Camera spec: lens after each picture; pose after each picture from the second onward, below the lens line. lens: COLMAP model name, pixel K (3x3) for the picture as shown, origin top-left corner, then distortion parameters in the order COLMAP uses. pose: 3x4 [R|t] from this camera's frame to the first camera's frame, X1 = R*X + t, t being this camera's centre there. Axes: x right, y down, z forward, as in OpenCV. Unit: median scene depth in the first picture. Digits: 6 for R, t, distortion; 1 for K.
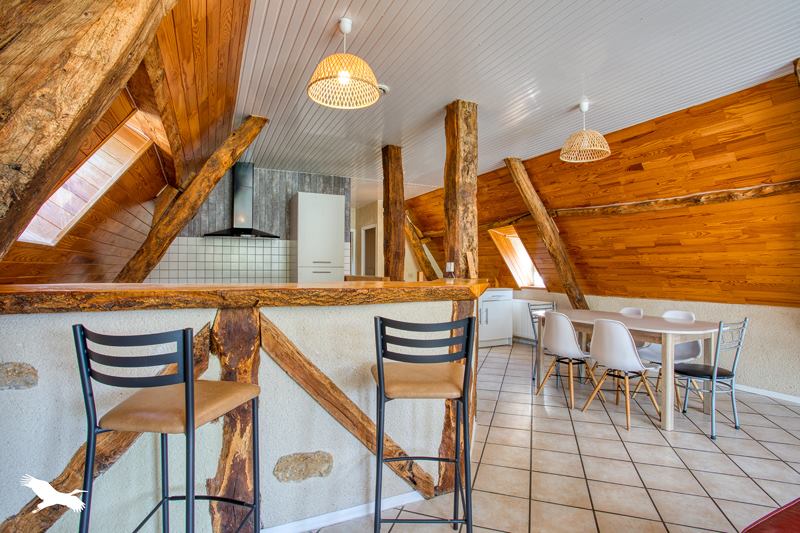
lens RADIAL K [[392.2, 0, 400.0], [0, 392.2, 266.5], [0, 0, 1]] dist [-0.001199, -0.000156]
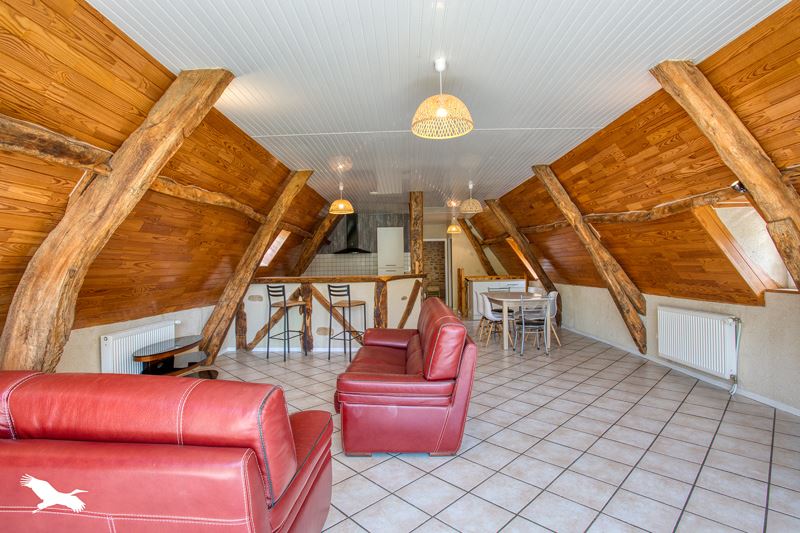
lens RADIAL K [[392.2, 0, 400.0], [0, 392.2, 266.5], [0, 0, 1]] dist [-0.001199, -0.000156]
pose [[0.897102, -0.018125, -0.441452, 1.044019], [0.022892, 0.999723, 0.005473, -0.023955], [0.441231, -0.015015, 0.897268, -0.981076]]
